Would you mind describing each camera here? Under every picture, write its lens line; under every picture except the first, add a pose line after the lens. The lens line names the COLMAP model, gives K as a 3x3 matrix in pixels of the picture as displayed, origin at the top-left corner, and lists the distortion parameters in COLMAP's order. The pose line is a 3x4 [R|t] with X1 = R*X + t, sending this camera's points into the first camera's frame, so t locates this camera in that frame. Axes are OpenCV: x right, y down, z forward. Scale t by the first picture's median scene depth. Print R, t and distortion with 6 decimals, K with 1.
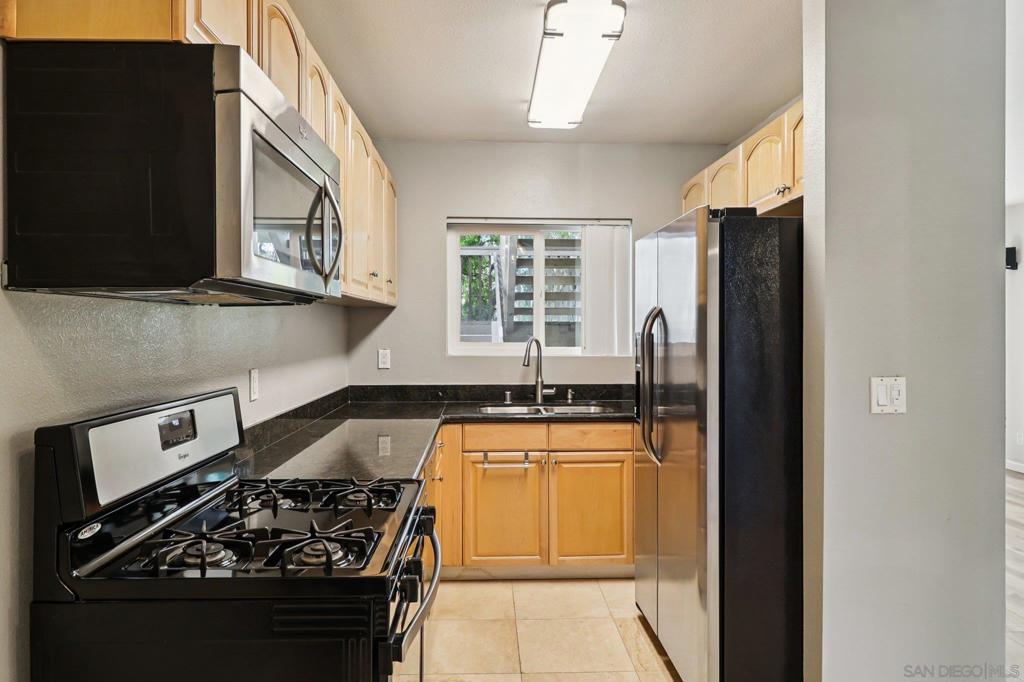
lens RADIAL K [[632.2, 0, 510.8], [0, 632.2, 326.8], [0, 0, 1]] dist [0.008936, -0.006644]
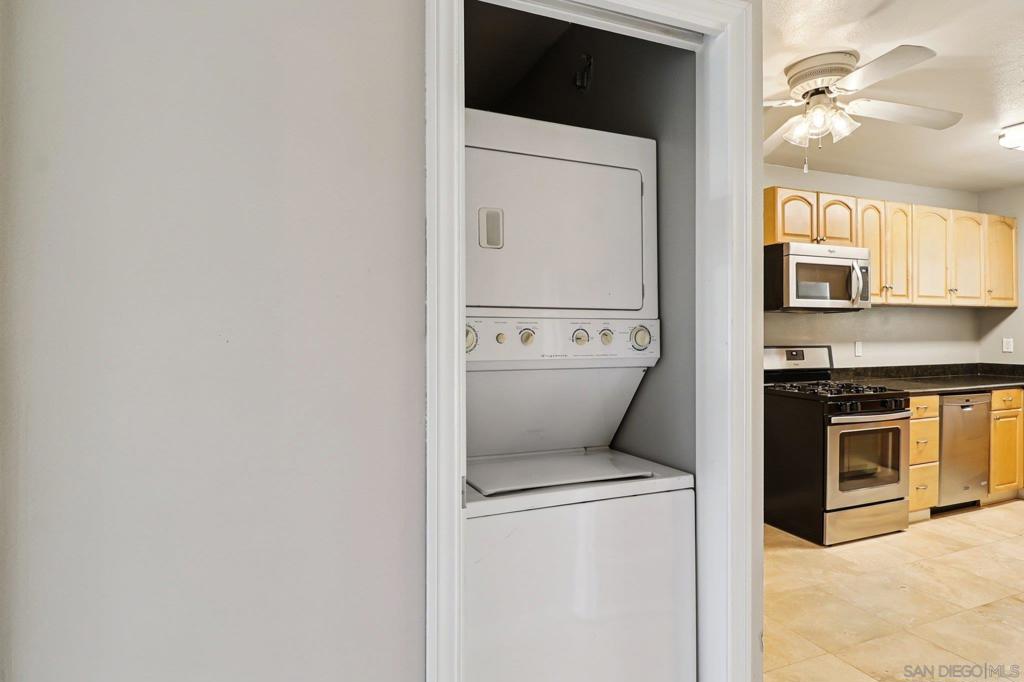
lens RADIAL K [[564.3, 0, 510.3], [0, 564.3, 335.6], [0, 0, 1]] dist [-0.002741, -0.000454]
pose [[0.343927, 0.002041, -0.938994, 1.023167], [0.005195, 0.999978, 0.004076, 0.033066], [0.938982, -0.006280, 0.343909, -0.800553]]
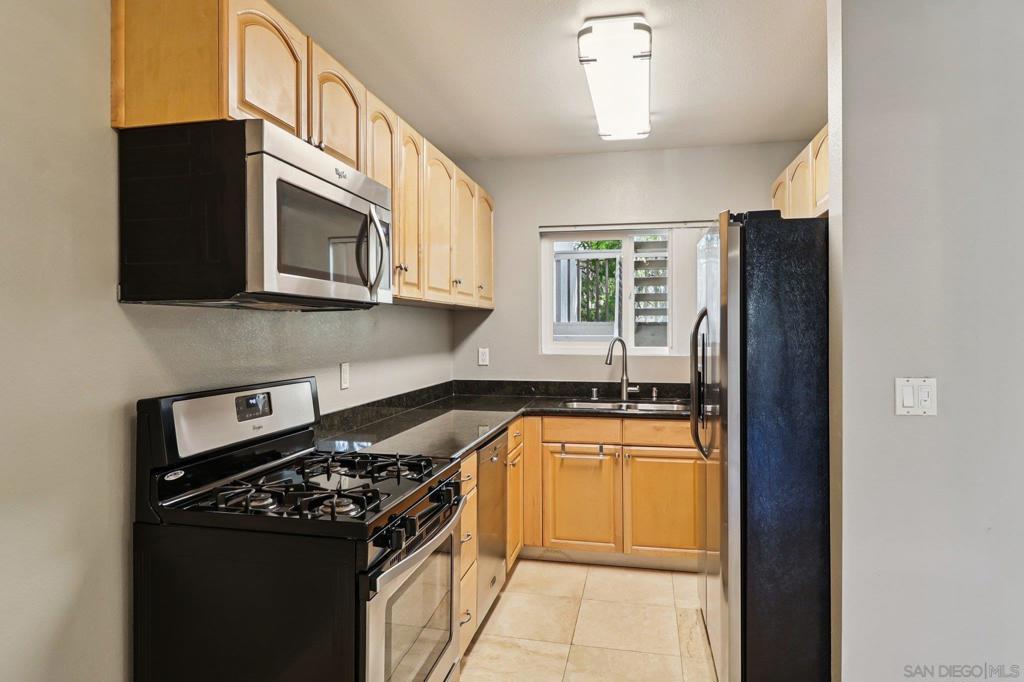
lens RADIAL K [[616.5, 0, 509.9], [0, 616.5, 324.4], [0, 0, 1]] dist [0.005453, 0.000477]
pose [[0.967993, -0.004782, -0.250931, 0.203273], [0.003407, 0.999977, -0.005912, 0.000827], [0.250953, 0.004868, 0.967987, -0.066401]]
